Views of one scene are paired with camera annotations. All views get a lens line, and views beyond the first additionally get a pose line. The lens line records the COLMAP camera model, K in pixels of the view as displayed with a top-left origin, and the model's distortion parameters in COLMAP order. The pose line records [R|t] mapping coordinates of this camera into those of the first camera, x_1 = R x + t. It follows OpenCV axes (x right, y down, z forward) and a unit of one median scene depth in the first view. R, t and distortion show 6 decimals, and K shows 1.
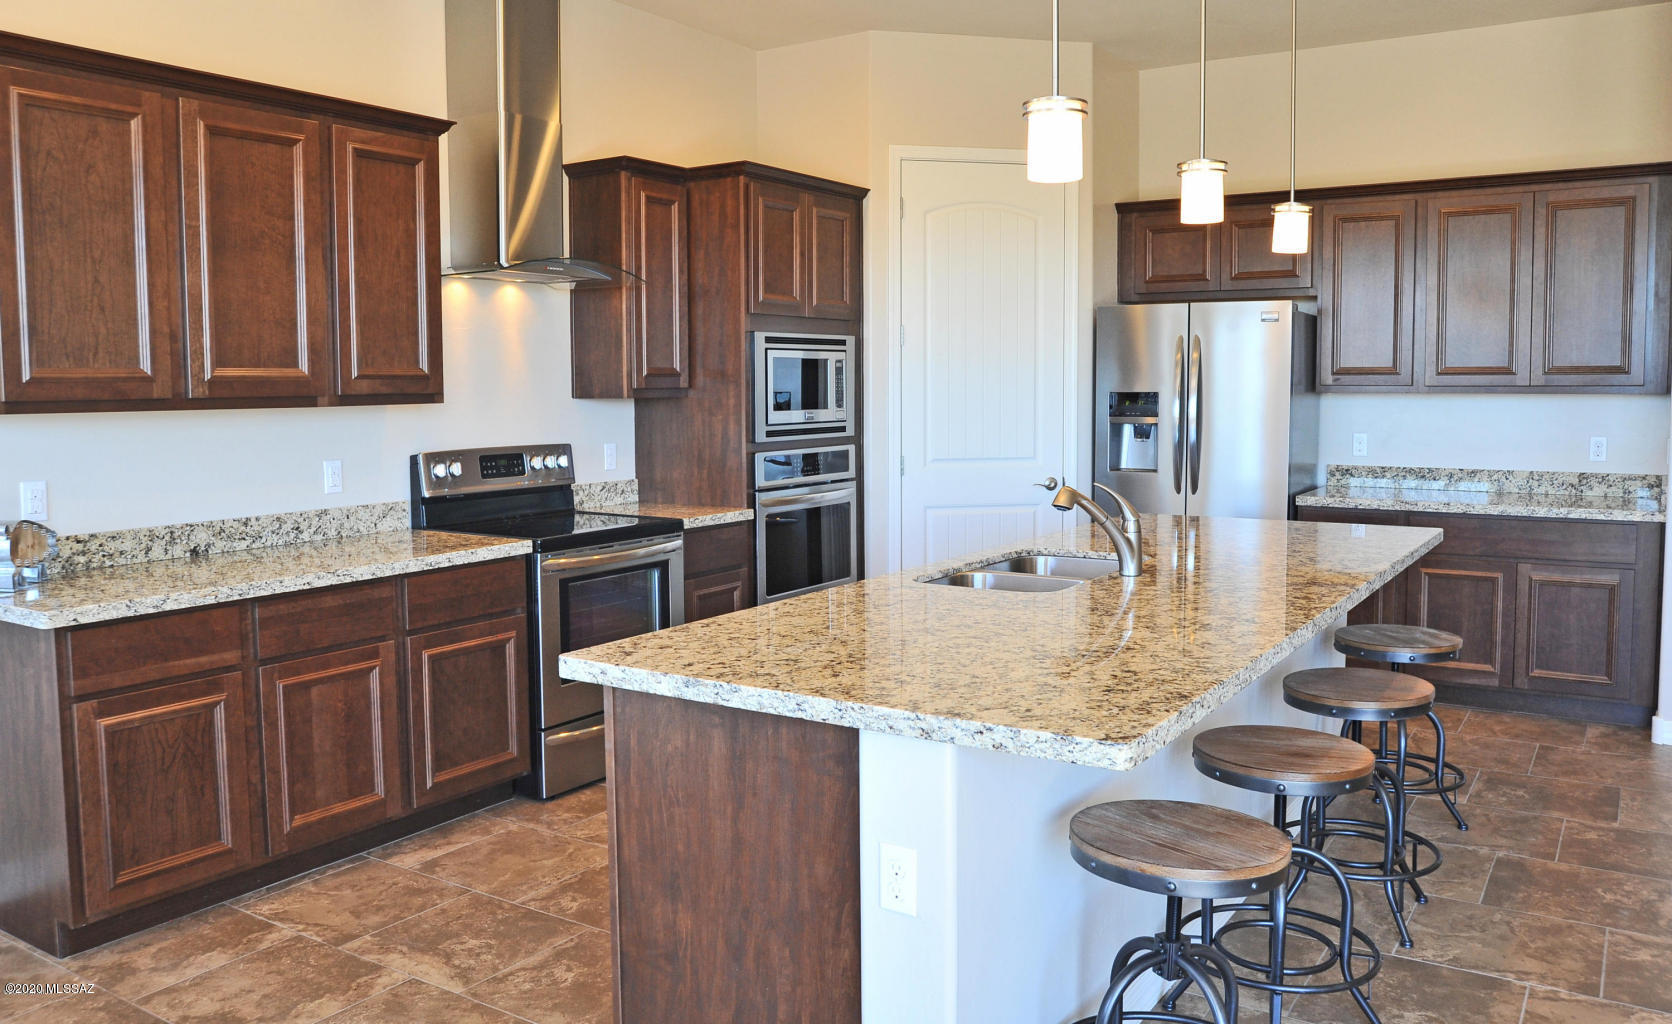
lens RADIAL K [[1294.7, 0, 830.9], [0, 1294.7, 467.1], [0, 0, 1]] dist [-0.068142, 0.028561]
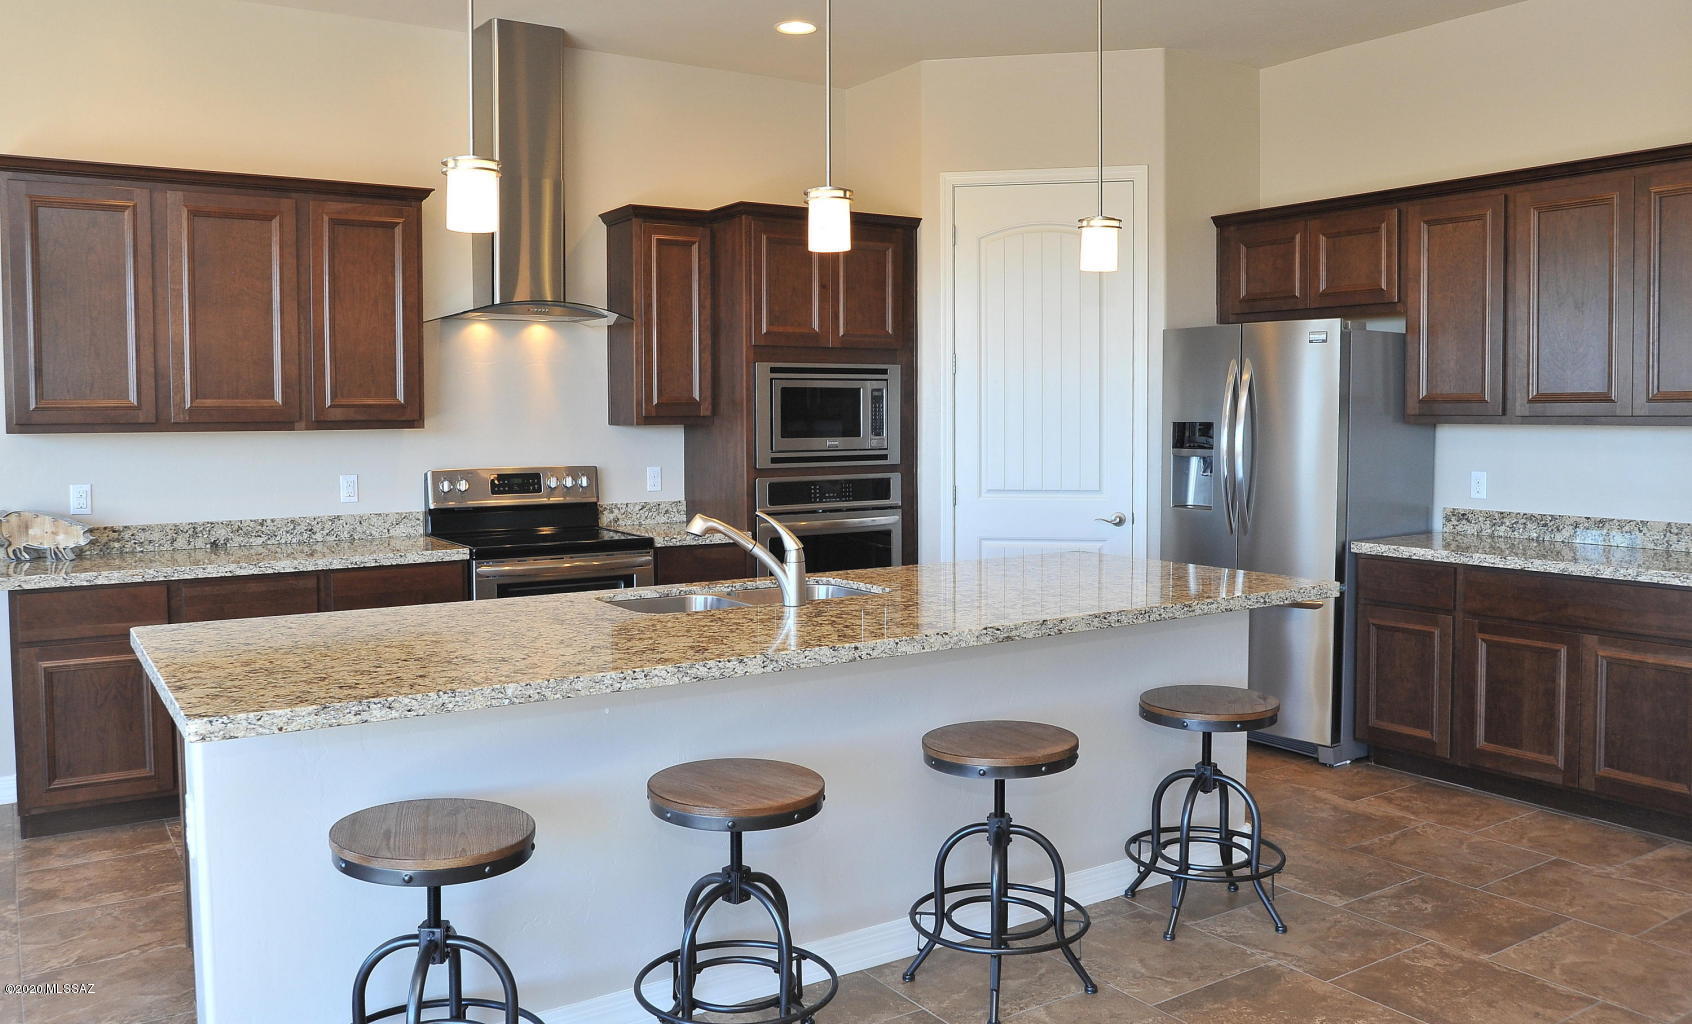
lens RADIAL K [[1310.2, 0, 840.3], [0, 1310.2, 468.0], [0, 0, 1]] dist [-0.068142, 0.028561]
pose [[0.915869, 0.019049, -0.401025, 0.441233], [-0.027472, 0.999506, -0.015263, -0.005037], [0.400536, 0.024996, 0.915940, 0.057070]]
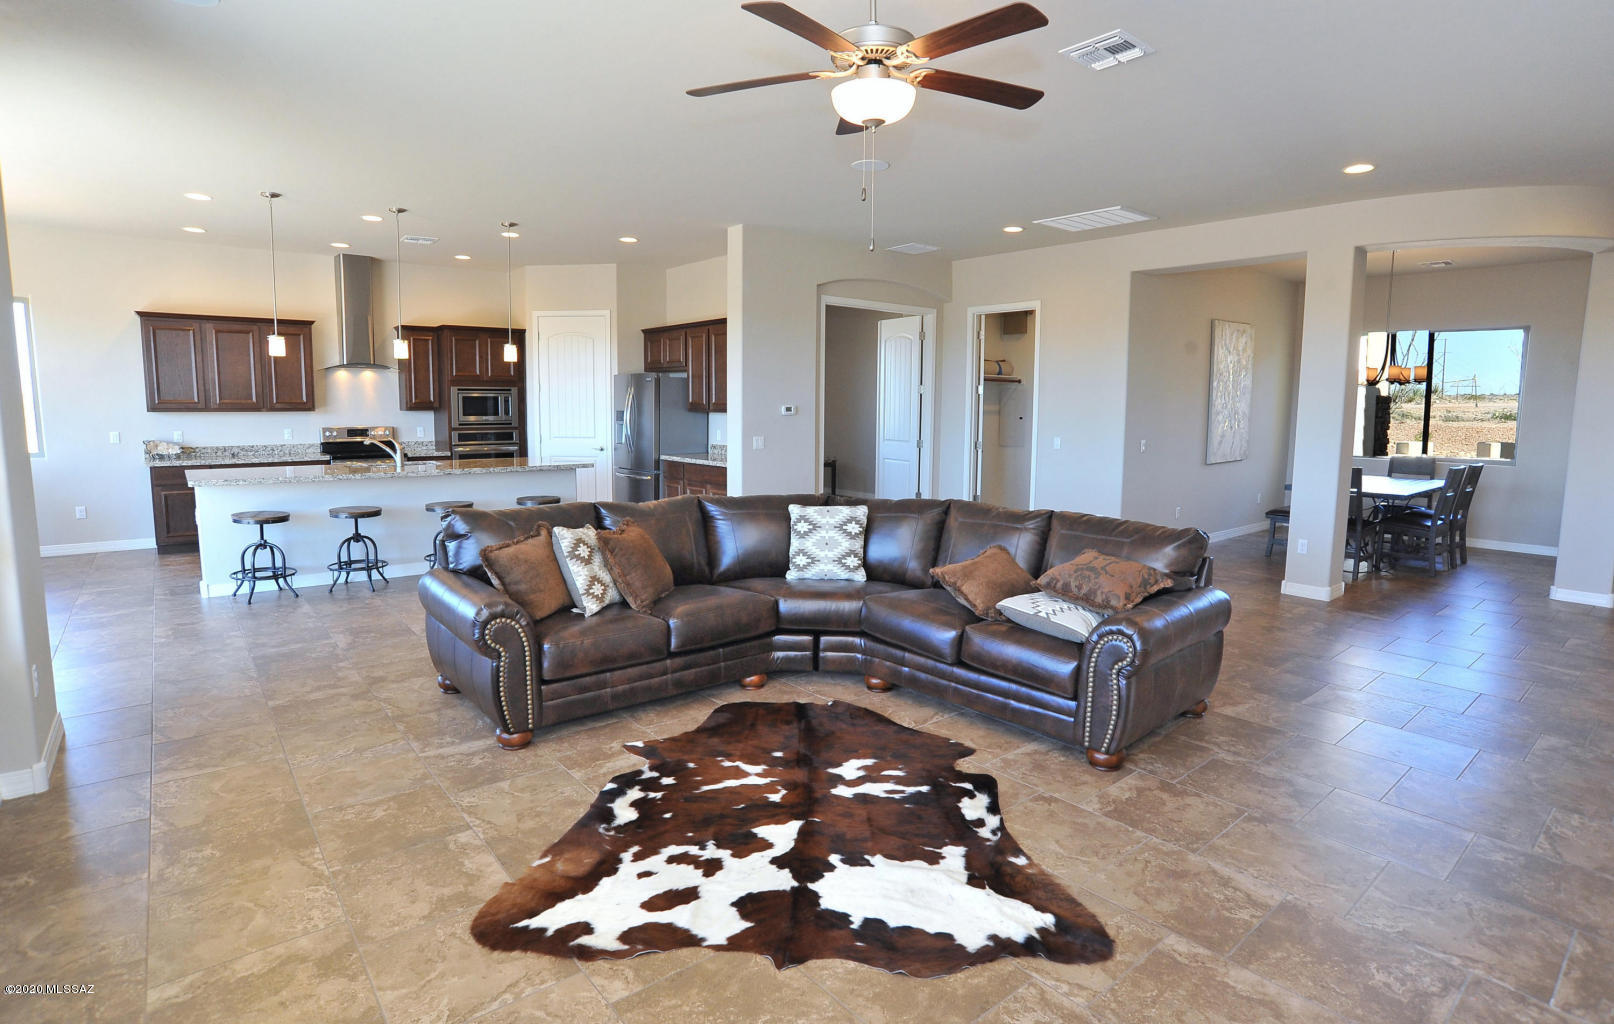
lens RADIAL K [[808.2, 0, 776.0], [0, 808.2, 489.1], [0, 0, 1]] dist [-0.048333, 0.005090]
pose [[0.944690, 0.046328, -0.324677, 1.171652], [-0.033634, 0.998438, 0.044605, 0.012699], [0.326237, -0.031217, 0.944773, -0.387055]]
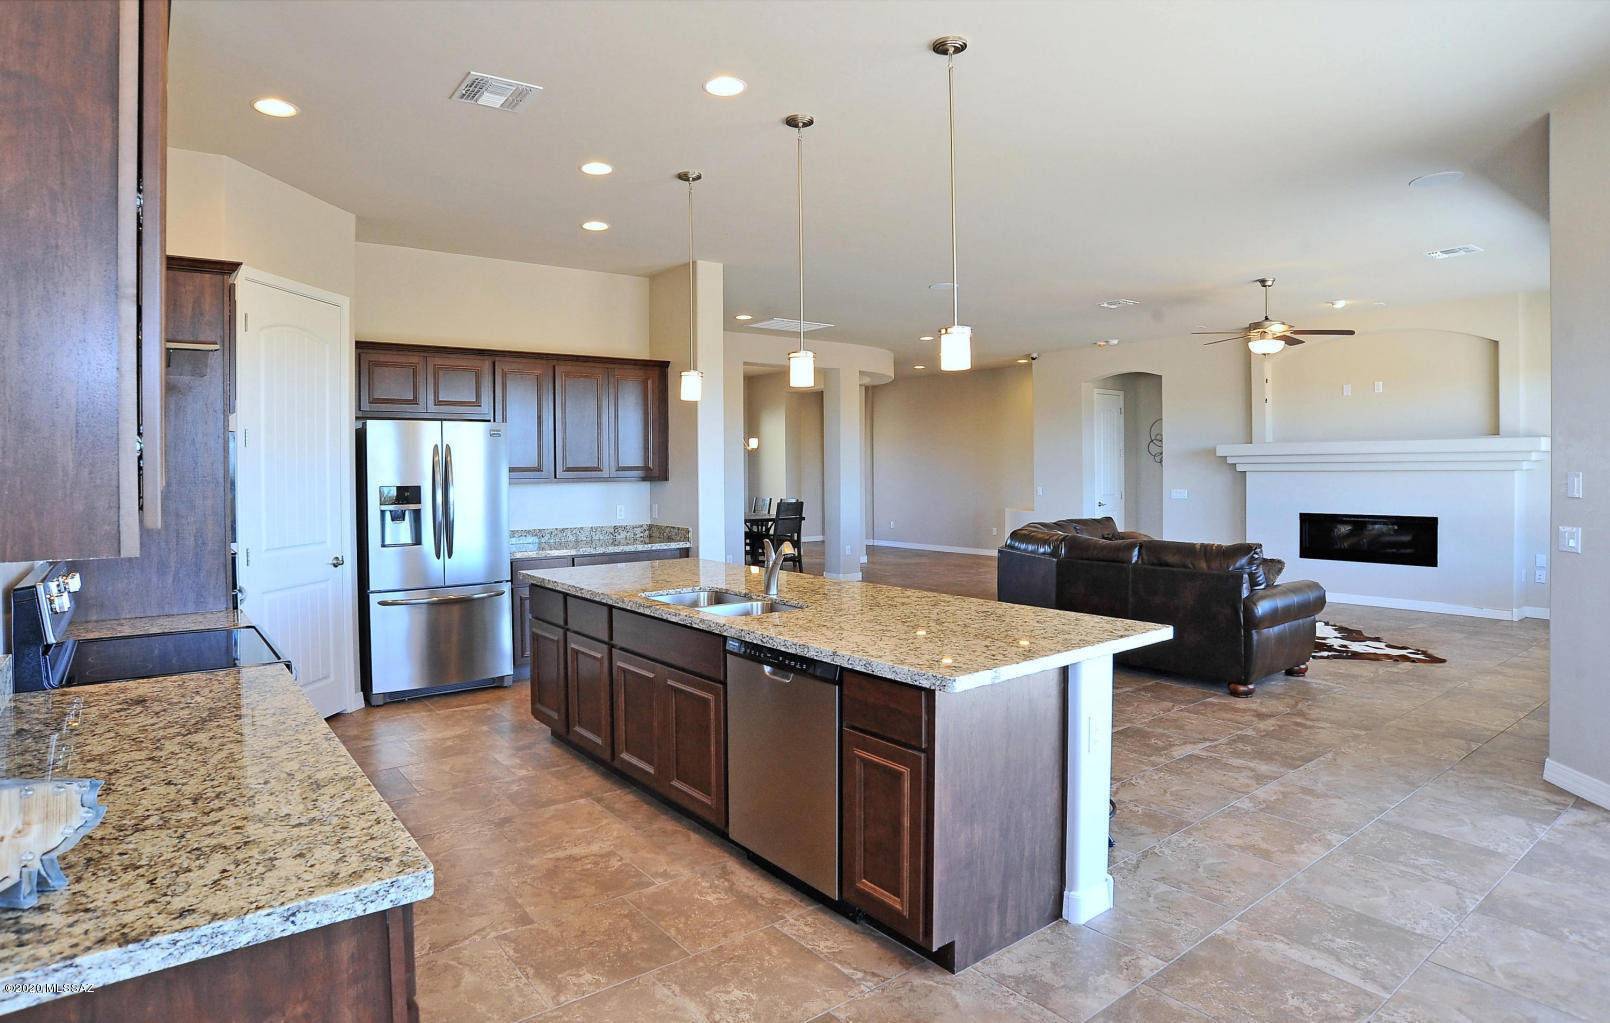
lens RADIAL K [[880.4, 0, 754.1], [0, 880.4, 474.1], [0, 0, 1]] dist [-0.068636, 0.019774]
pose [[0.362090, -0.004645, 0.932132, -0.545675], [0.070833, 0.997233, -0.022546, -0.028527], [-0.929448, 0.074189, 0.361417, 0.394449]]
